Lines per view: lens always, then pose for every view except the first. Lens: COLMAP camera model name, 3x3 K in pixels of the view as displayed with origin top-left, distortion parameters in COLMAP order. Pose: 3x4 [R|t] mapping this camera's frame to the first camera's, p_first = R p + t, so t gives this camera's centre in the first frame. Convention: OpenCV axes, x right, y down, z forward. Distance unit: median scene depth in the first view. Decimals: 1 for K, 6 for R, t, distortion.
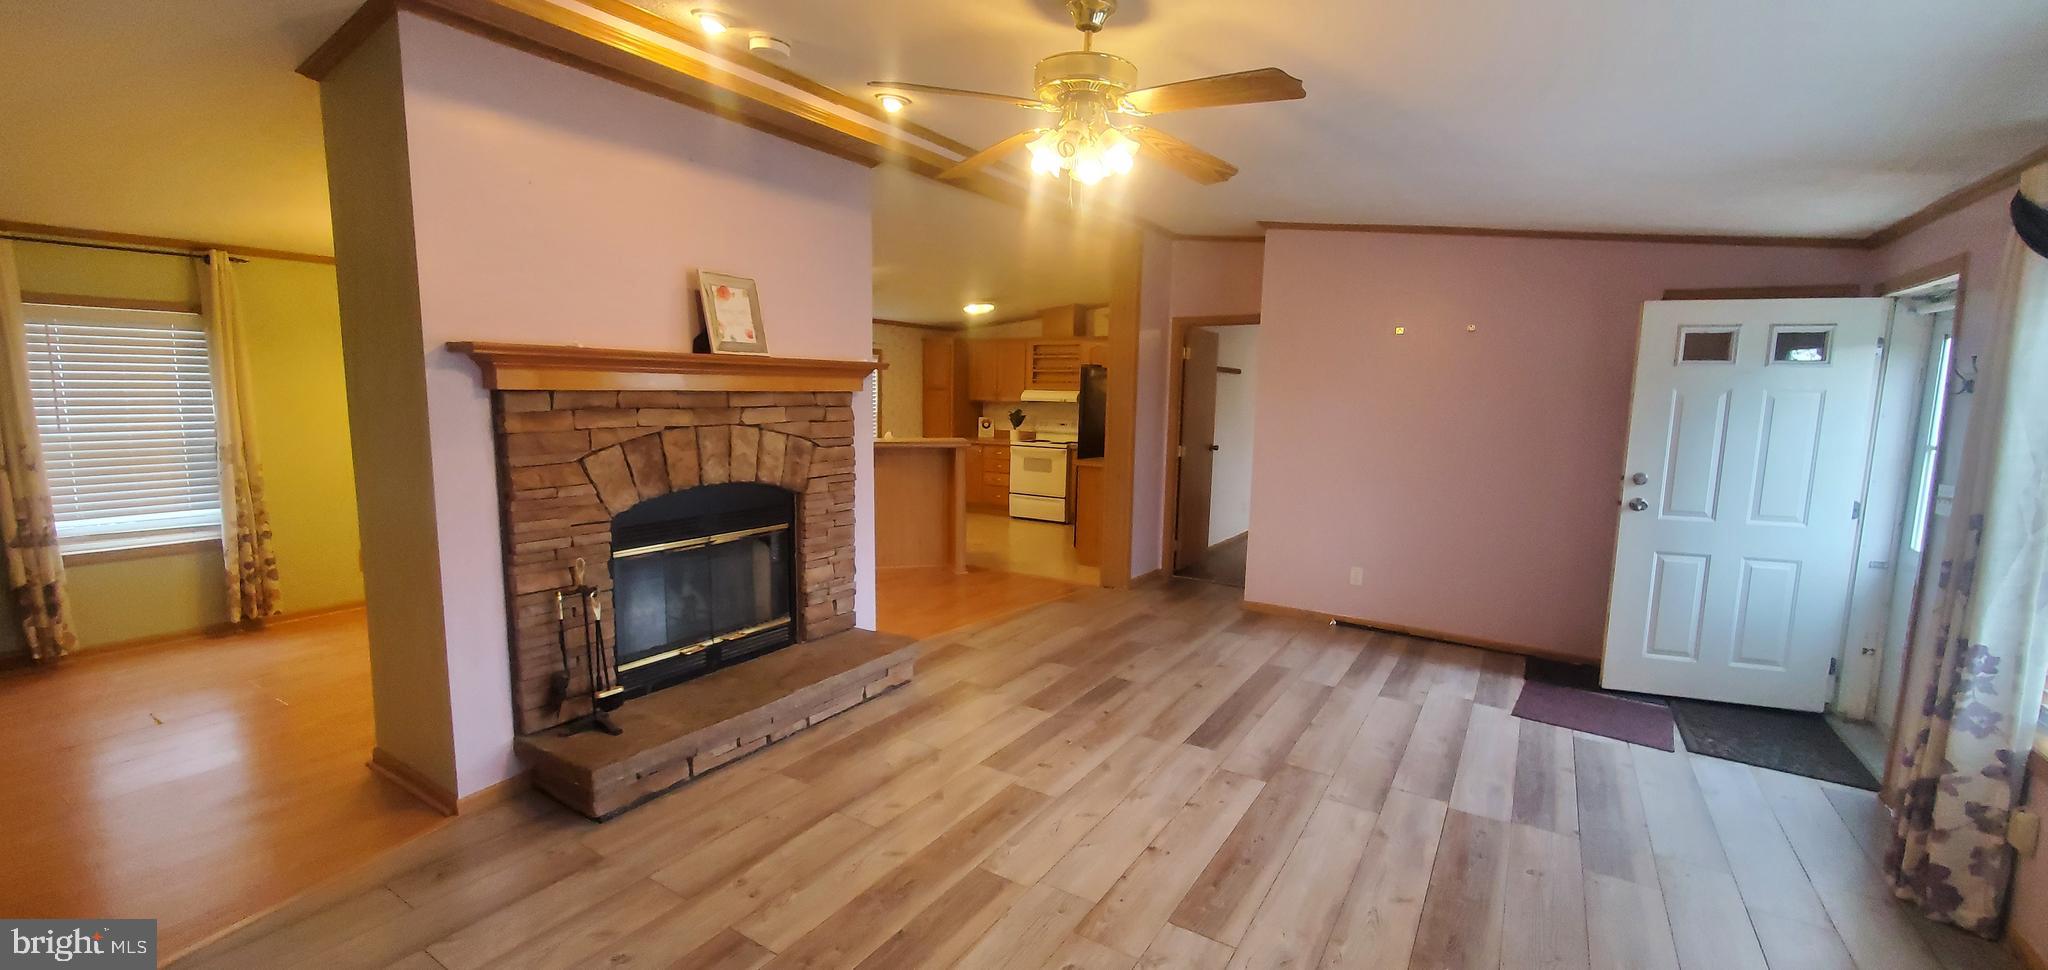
lens RADIAL K [[814.5, 0, 1022.3], [0, 814.5, 490.2], [0, 0, 1]] dist [0.003011, -0.003615]
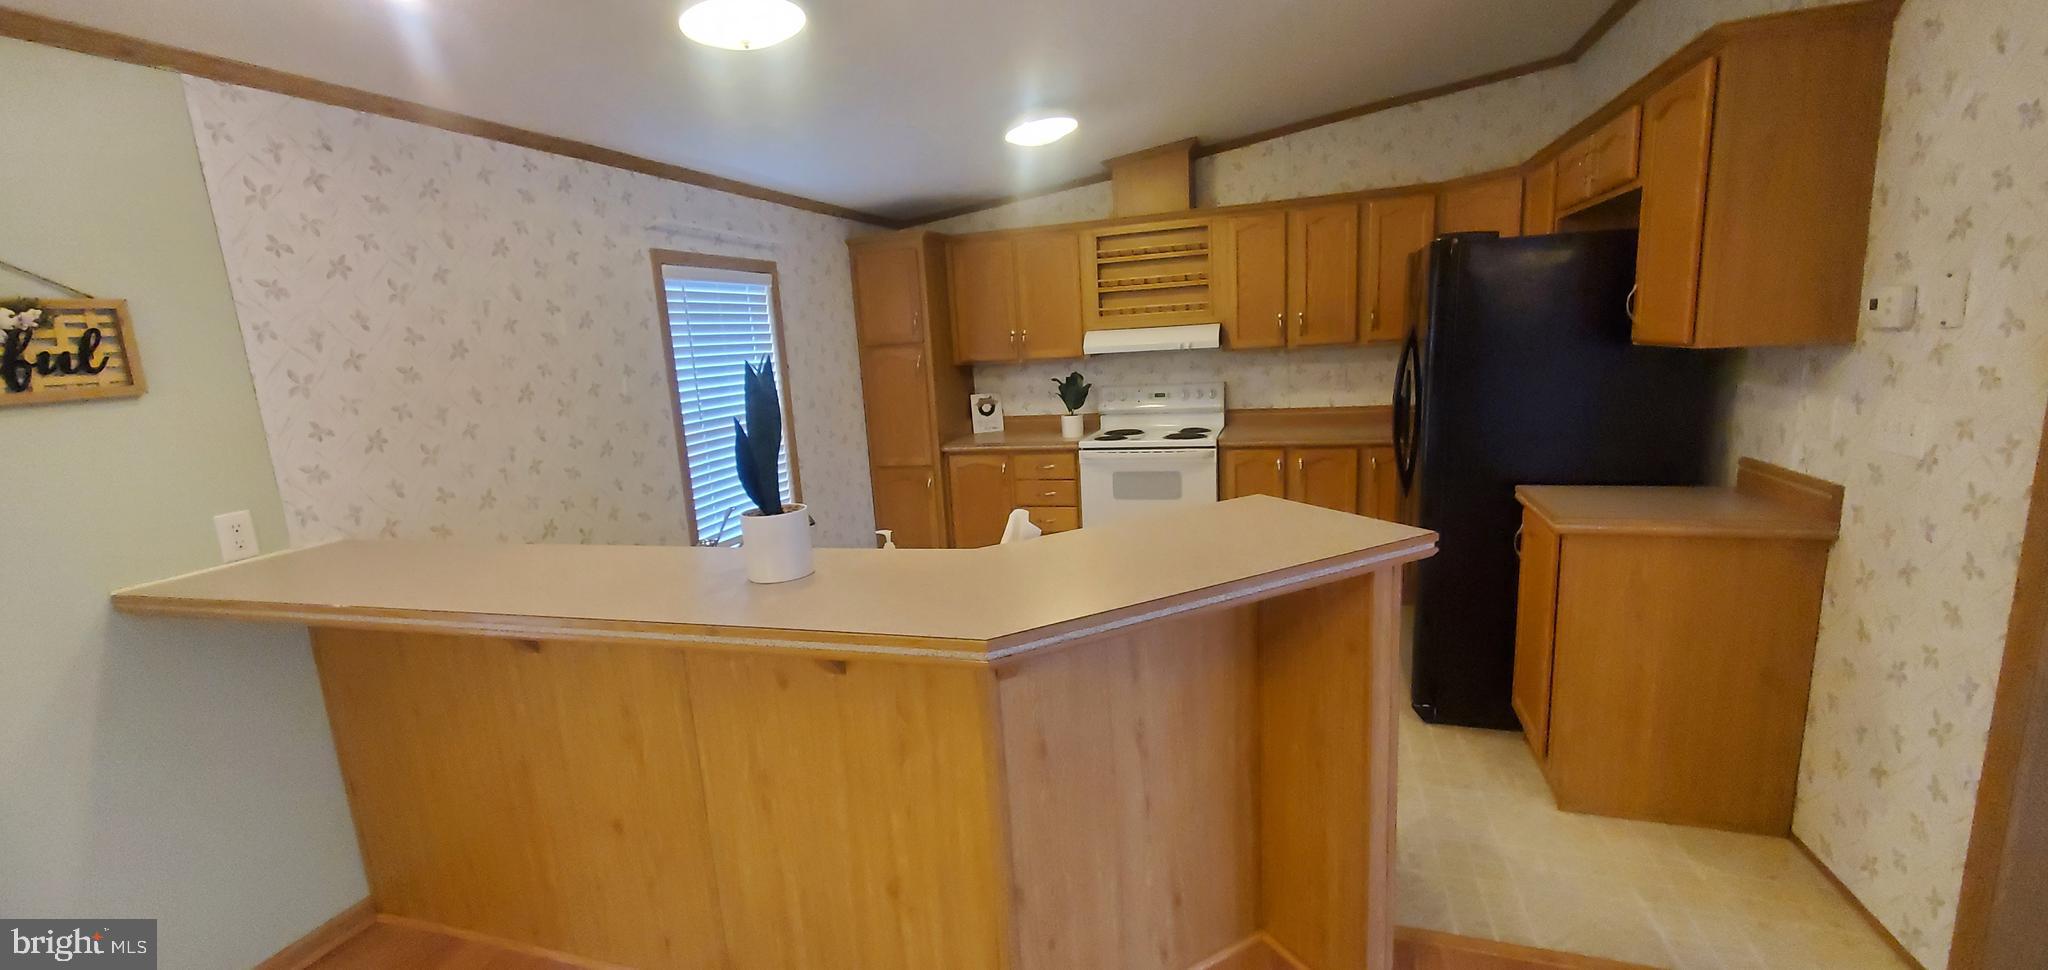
lens RADIAL K [[814.5, 0, 1022.3], [0, 814.5, 490.2], [0, 0, 1]] dist [0.003011, -0.003615]
pose [[0.966298, -0.123762, 0.225722, -0.417317], [0.110411, 0.991354, 0.070894, -0.183438], [-0.232545, -0.043583, 0.971609, 1.445666]]
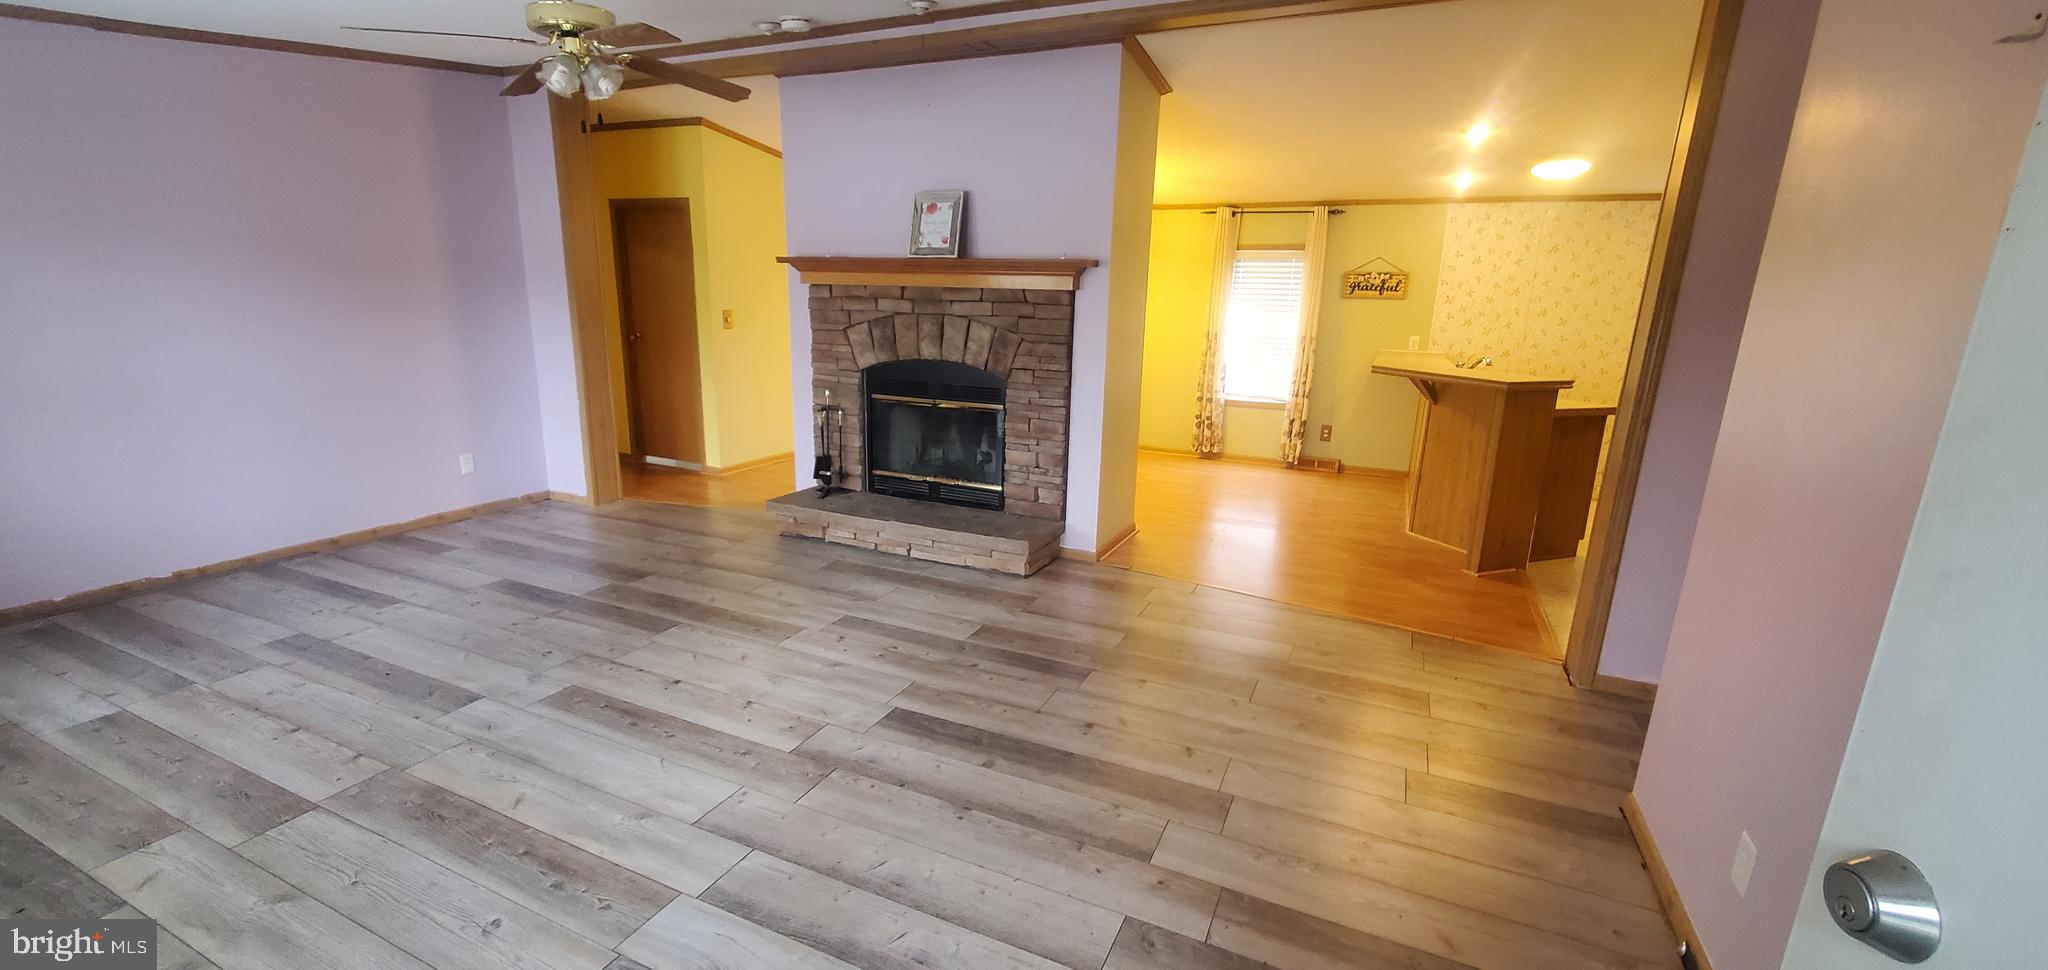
lens RADIAL K [[814.5, 0, 1022.3], [0, 814.5, 490.2], [0, 0, 1]] dist [0.003011, -0.003615]
pose [[0.138653, 0.223738, -0.964737, 0.956040], [-0.147358, 0.967963, 0.203308, -0.092062], [0.979317, 0.113973, 0.167180, 0.946851]]
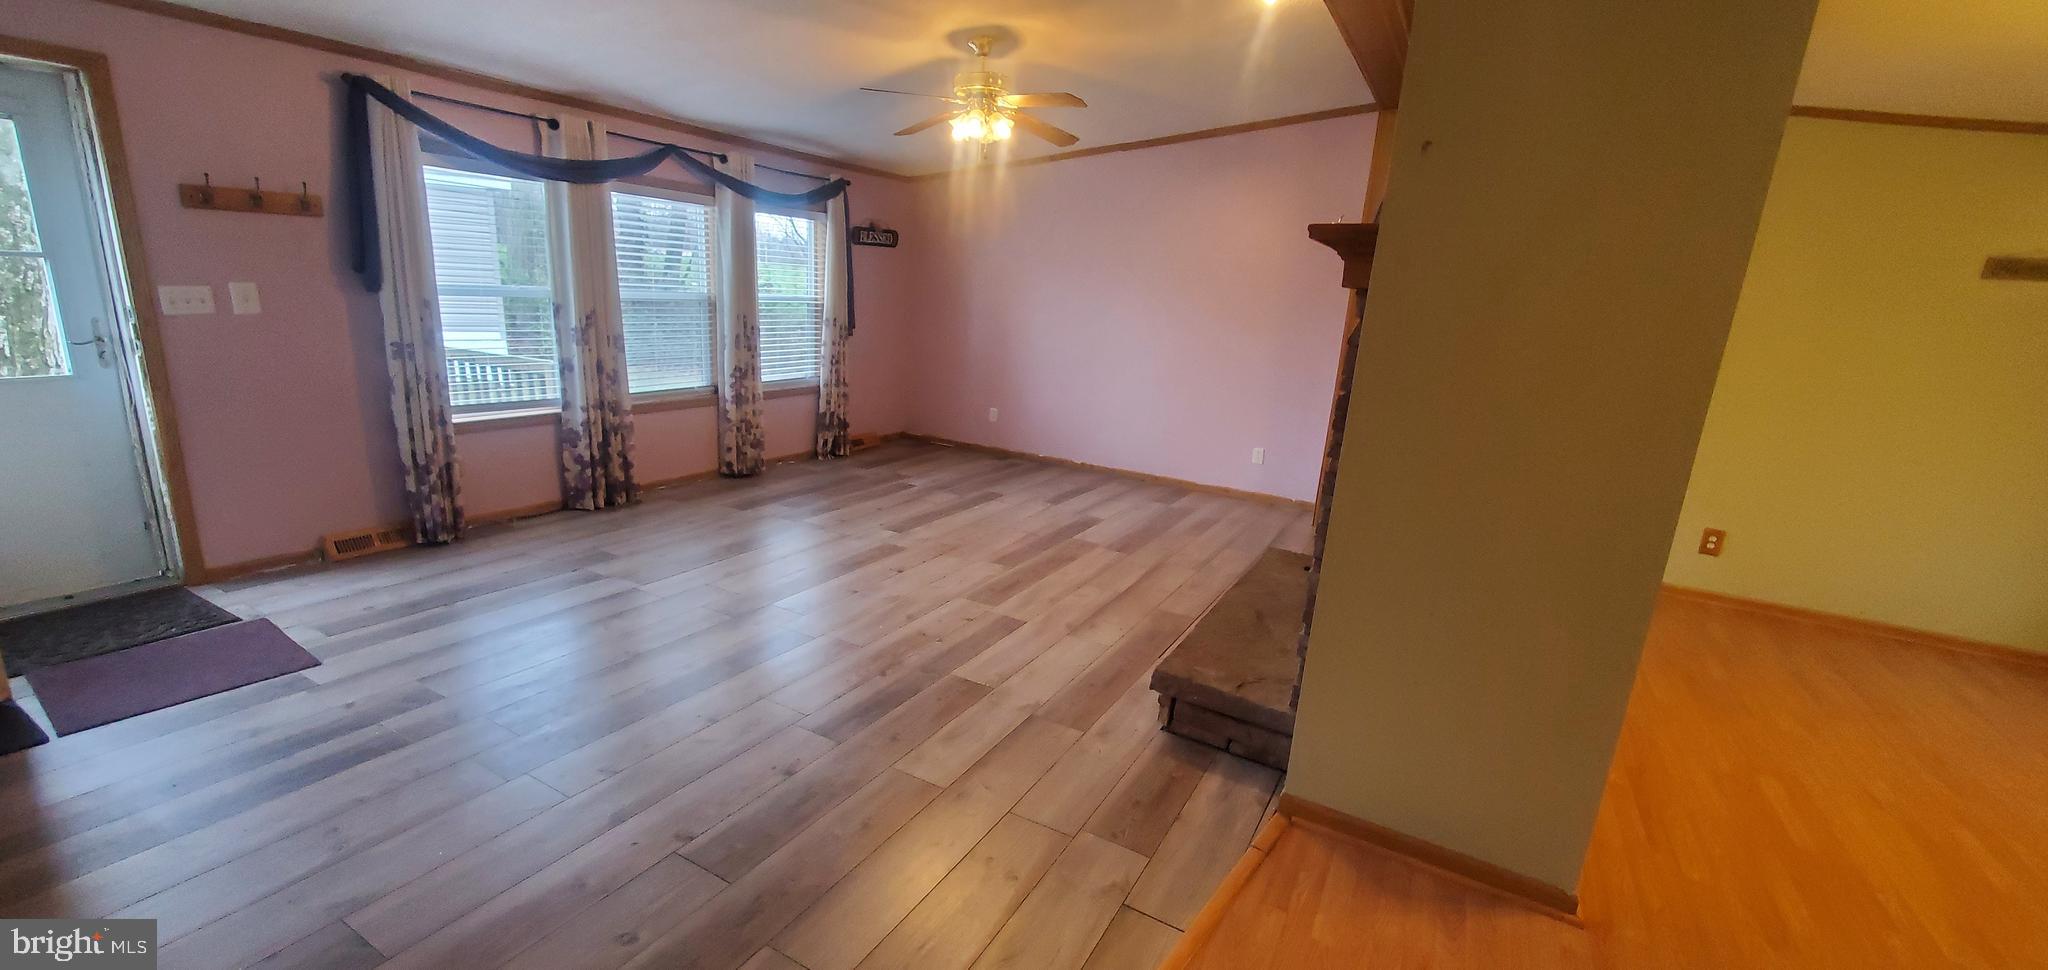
lens RADIAL K [[814.5, 0, 1022.3], [0, 814.5, 490.2], [0, 0, 1]] dist [0.003011, -0.003615]
pose [[-0.995049, -0.062857, -0.076988, 0.044176], [-0.086531, 0.928952, 0.359946, -0.200665], [0.048893, 0.364825, -0.929791, 1.790077]]
